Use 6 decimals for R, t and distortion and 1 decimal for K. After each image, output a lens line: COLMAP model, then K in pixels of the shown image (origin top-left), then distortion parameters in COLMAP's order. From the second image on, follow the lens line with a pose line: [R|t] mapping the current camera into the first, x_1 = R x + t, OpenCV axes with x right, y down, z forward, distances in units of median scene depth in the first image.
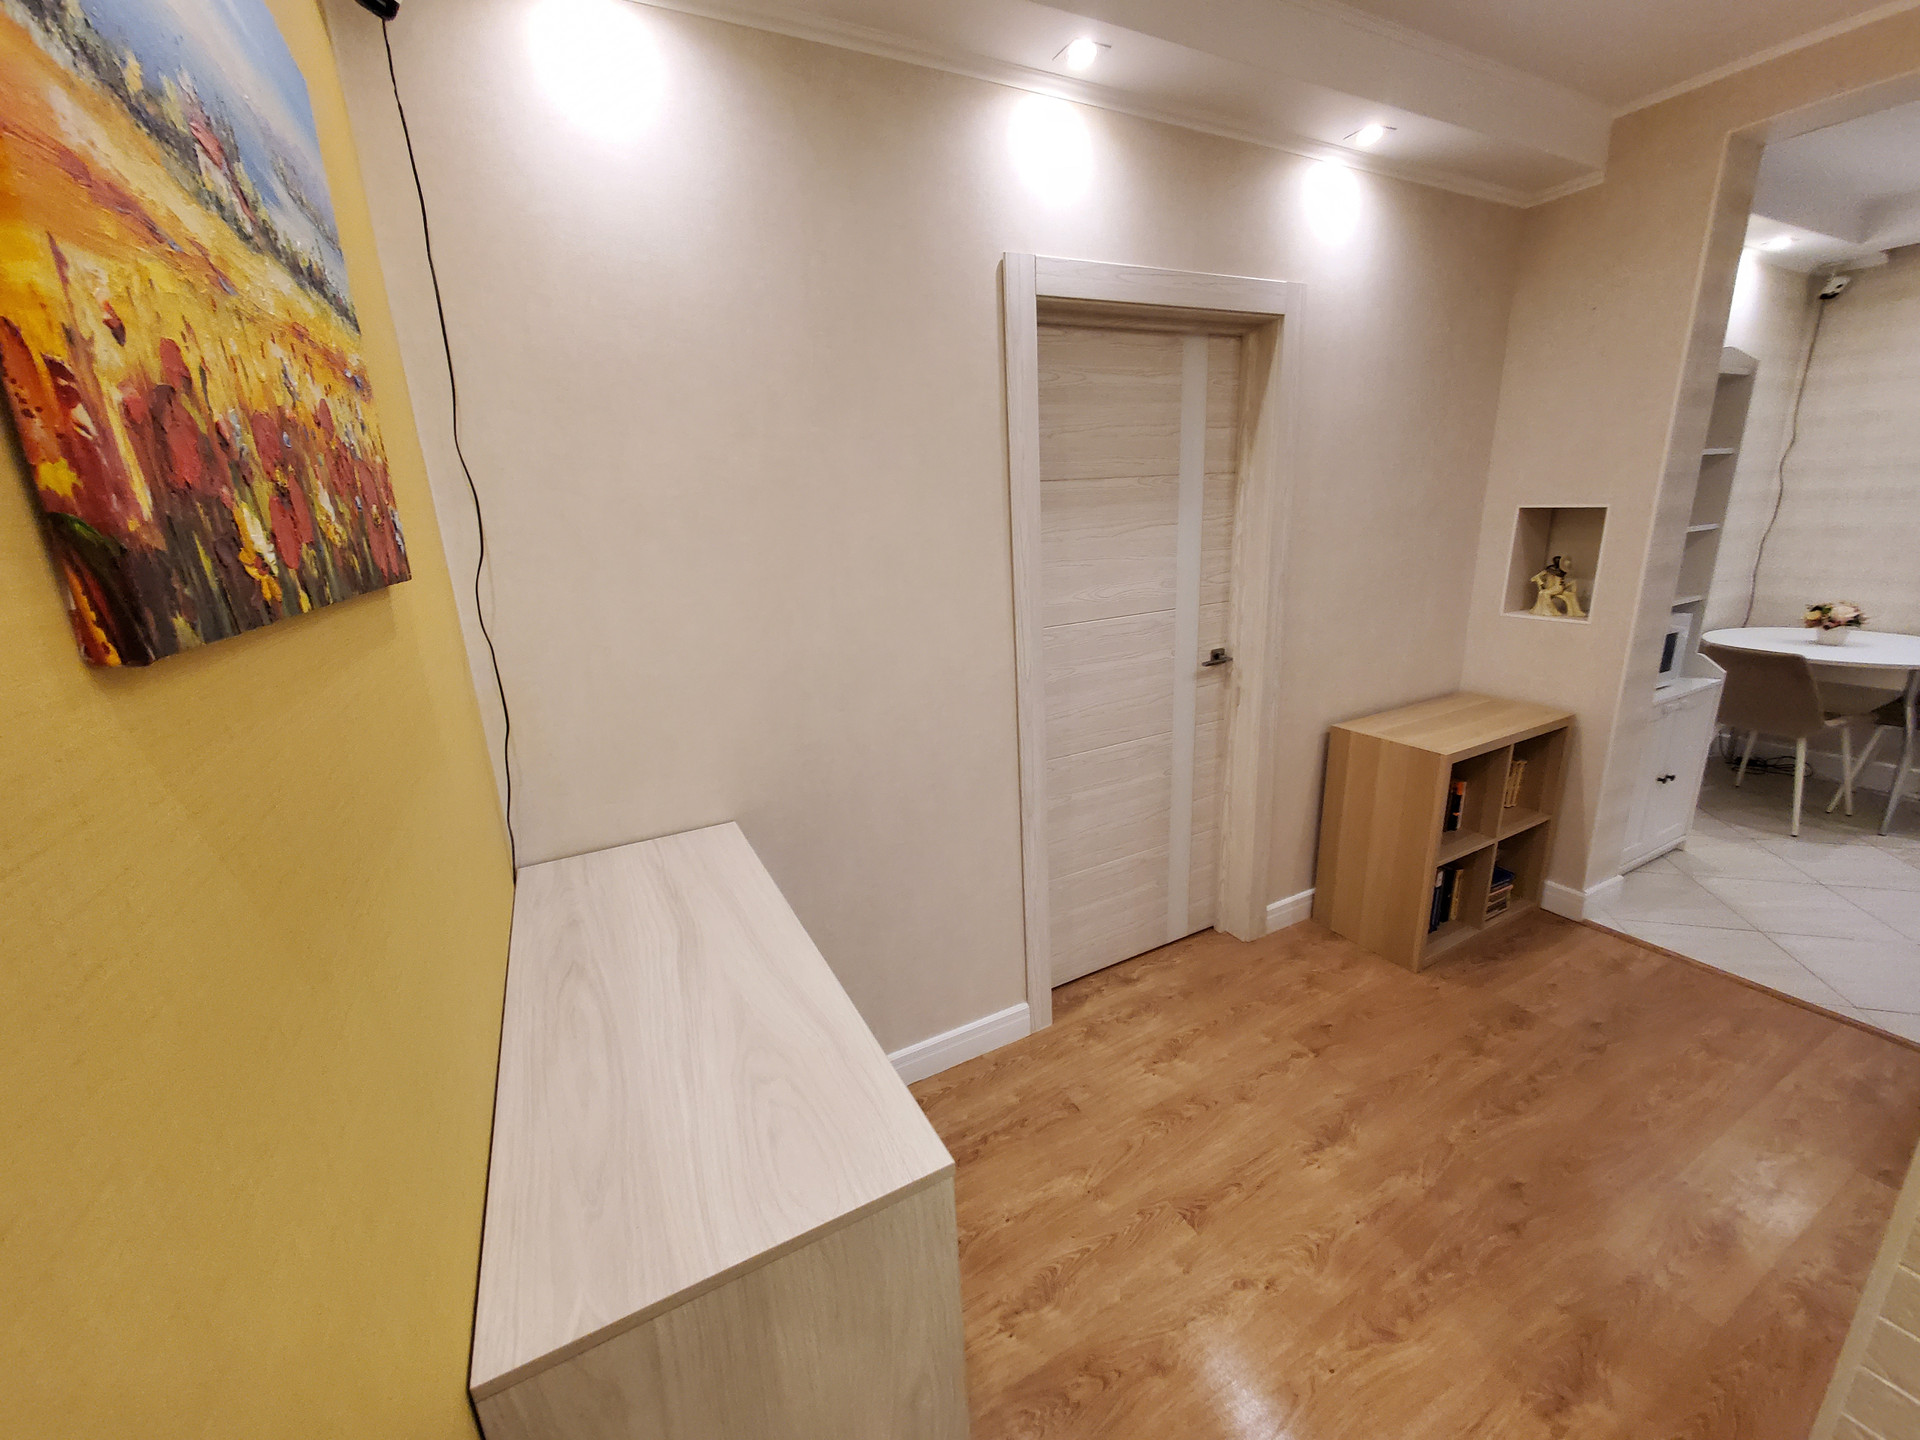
lens RADIAL K [[762.0, 0, 963.2], [0, 762.0, 715.2], [0, 0, 1]] dist [0.001735, -0.001508]
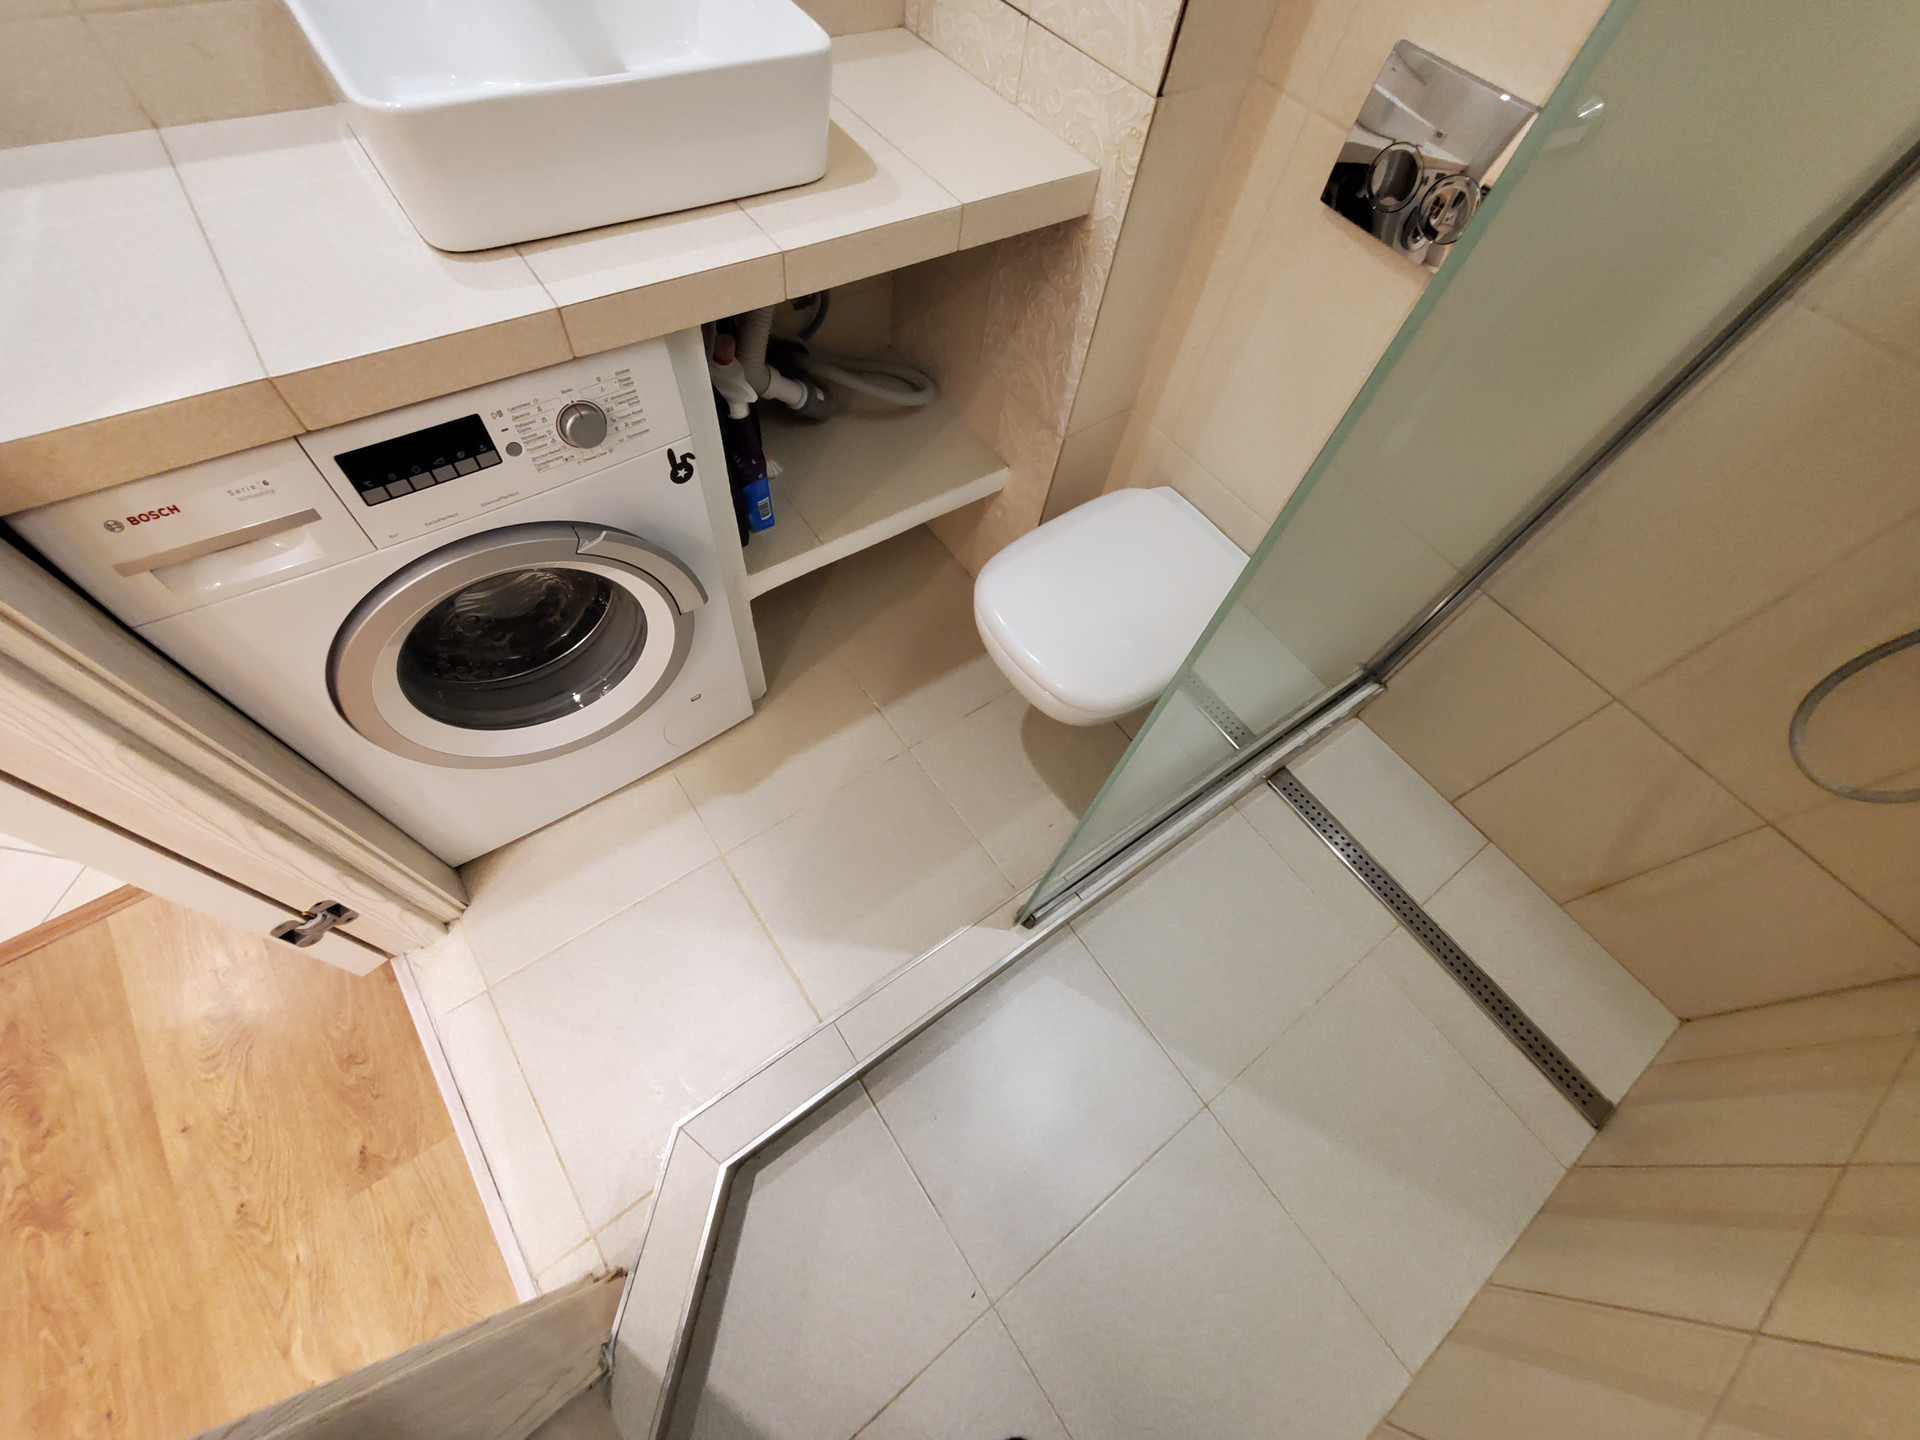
lens RADIAL K [[762.0, 0, 958.5], [0, 762.0, 720.4], [0, 0, 1]] dist [0.001735, -0.001508]
pose [[-0.157008, -0.832804, 0.530836, 0.743406], [0.158362, 0.509317, 0.845883, -0.064270], [-0.974818, 0.216875, 0.051918, 0.242685]]
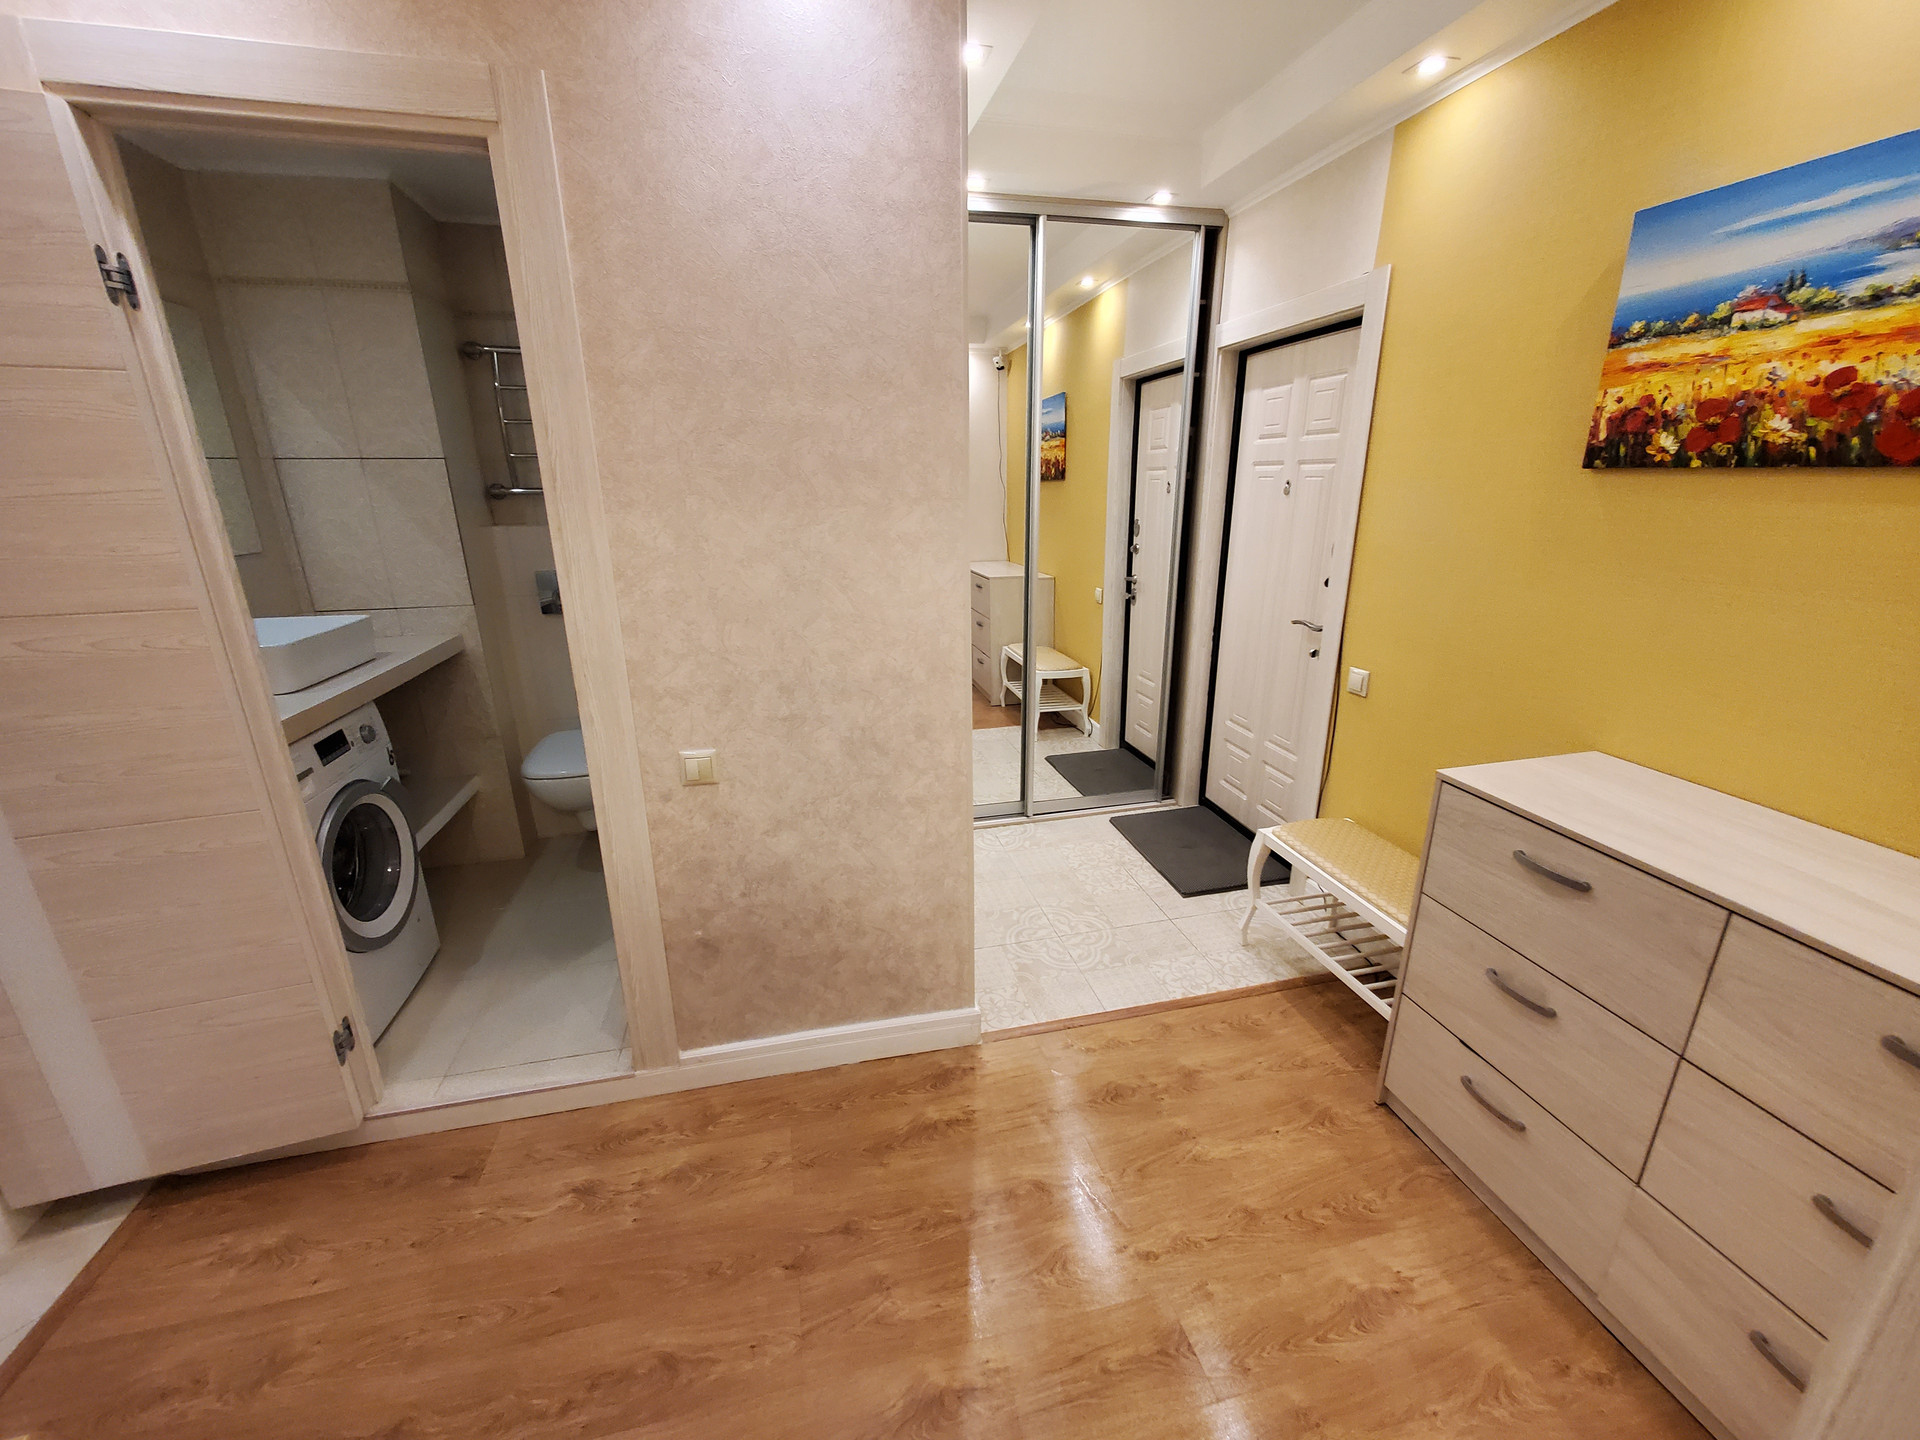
lens RADIAL K [[762.0, 0, 961.0], [0, 762.0, 721.1], [0, 0, 1]] dist [0.001735, -0.001508]
pose [[-0.967344, -0.021872, 0.252523, 0.227041], [0.118449, 0.841787, 0.526655, -0.241178], [-0.224089, 0.539367, -0.811706, 0.915451]]
